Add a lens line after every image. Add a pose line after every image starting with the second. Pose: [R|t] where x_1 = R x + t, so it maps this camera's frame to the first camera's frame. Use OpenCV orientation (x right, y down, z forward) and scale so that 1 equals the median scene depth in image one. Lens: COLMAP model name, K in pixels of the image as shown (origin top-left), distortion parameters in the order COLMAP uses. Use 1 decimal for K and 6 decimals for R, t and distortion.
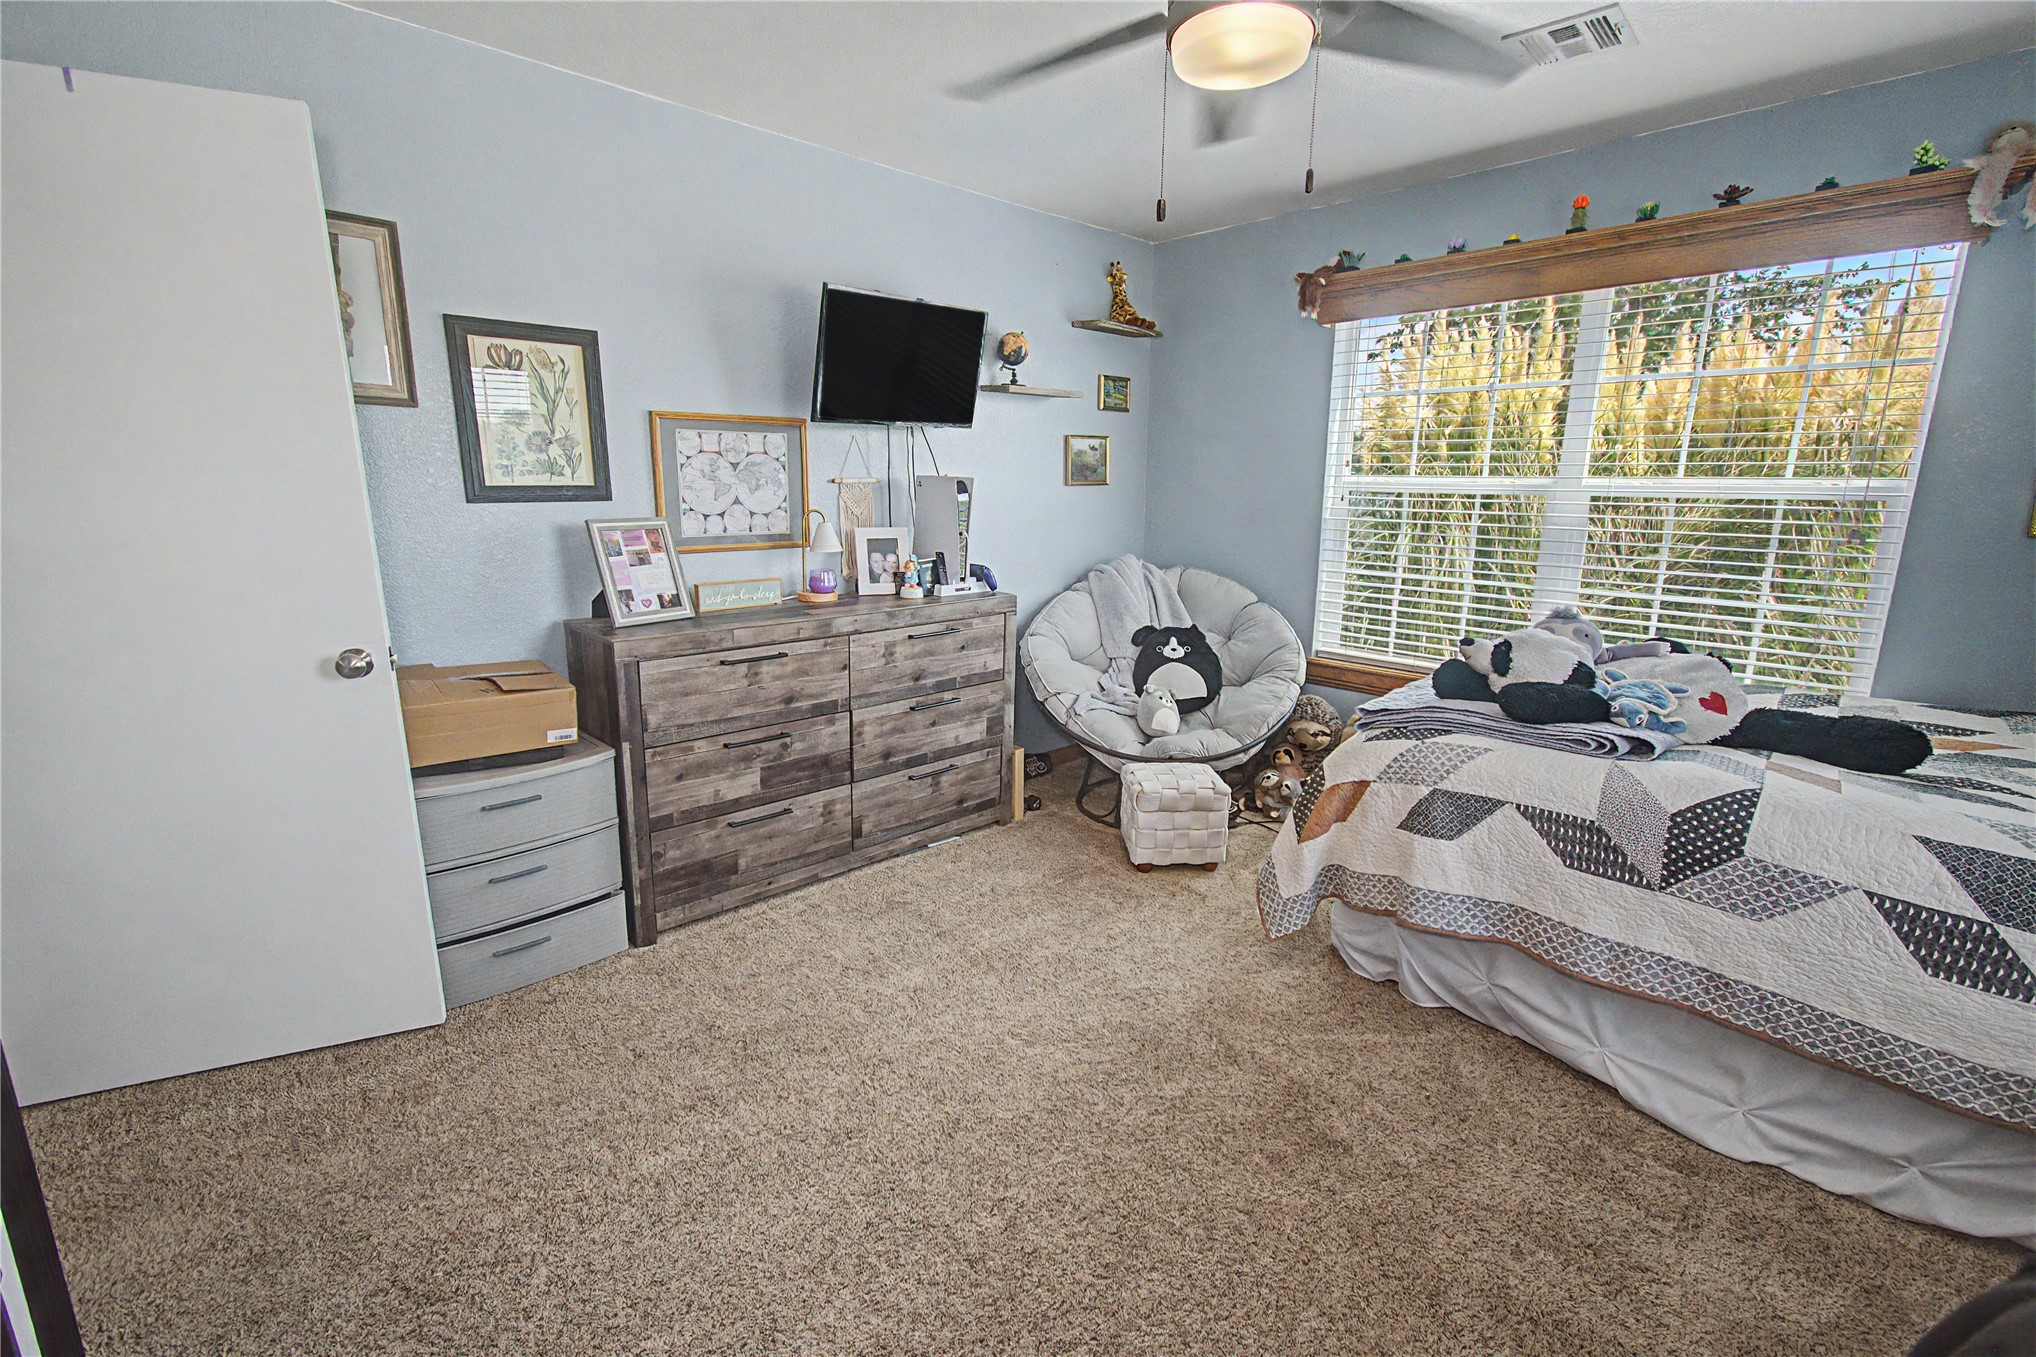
lens RADIAL K [[912.5, 0, 1027.0], [0, 912.5, 681.6], [0, 0, 1]] dist [0.002418, 0.002282]
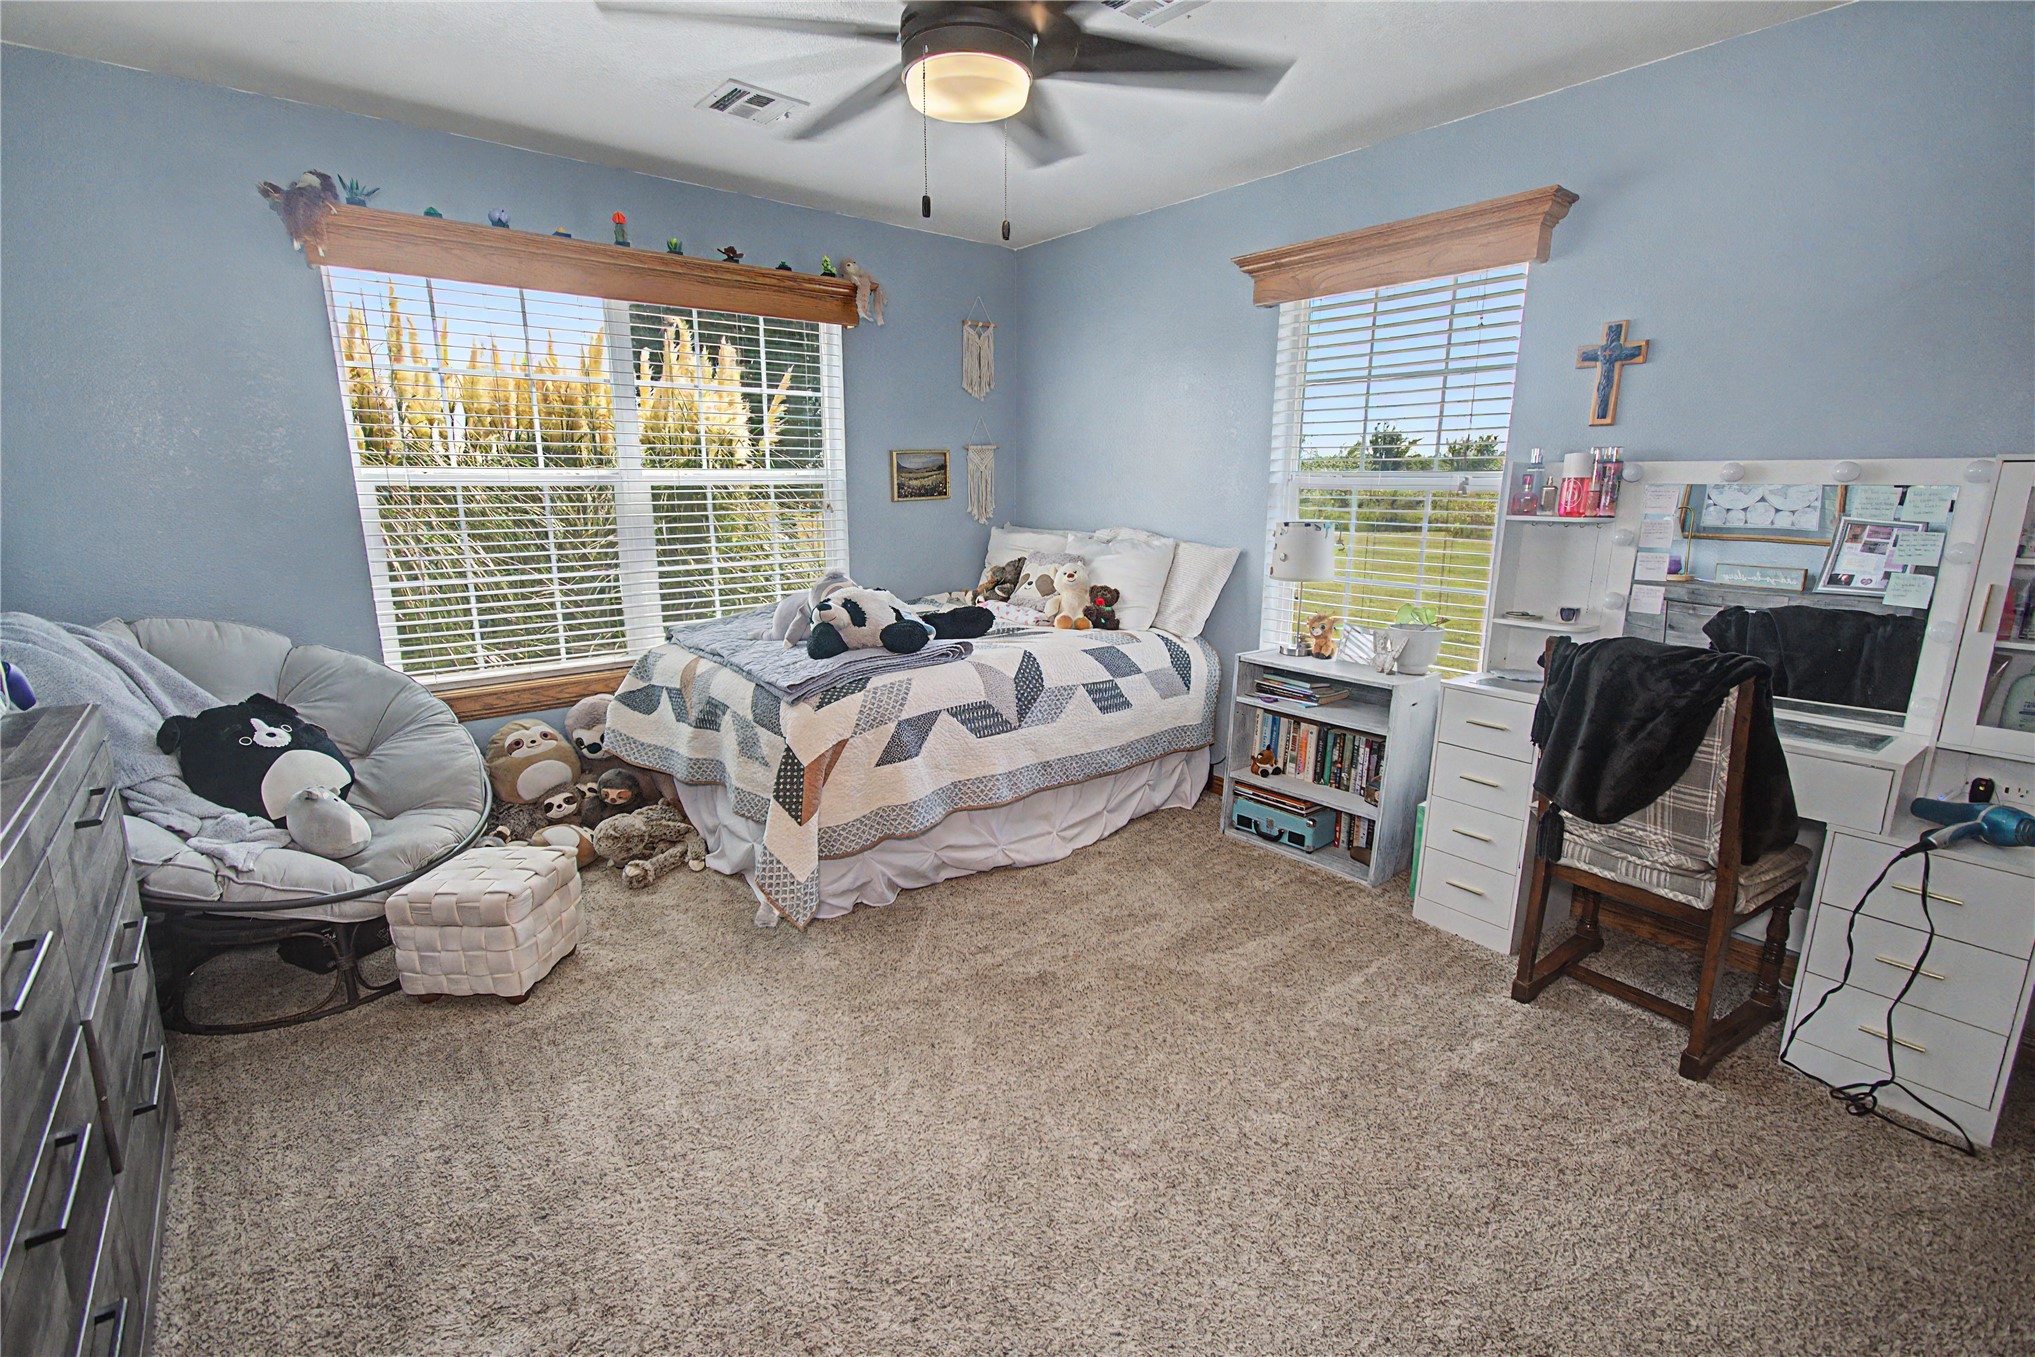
lens RADIAL K [[912.0, 0, 1024.6], [0, 912.0, 674.4], [0, 0, 1]] dist [0.002418, 0.002282]
pose [[0.083966, -0.224168, 0.970927, -0.723354], [0.217496, 0.954998, 0.201681, -0.155754], [-0.972443, 0.194238, 0.128943, 0.655578]]
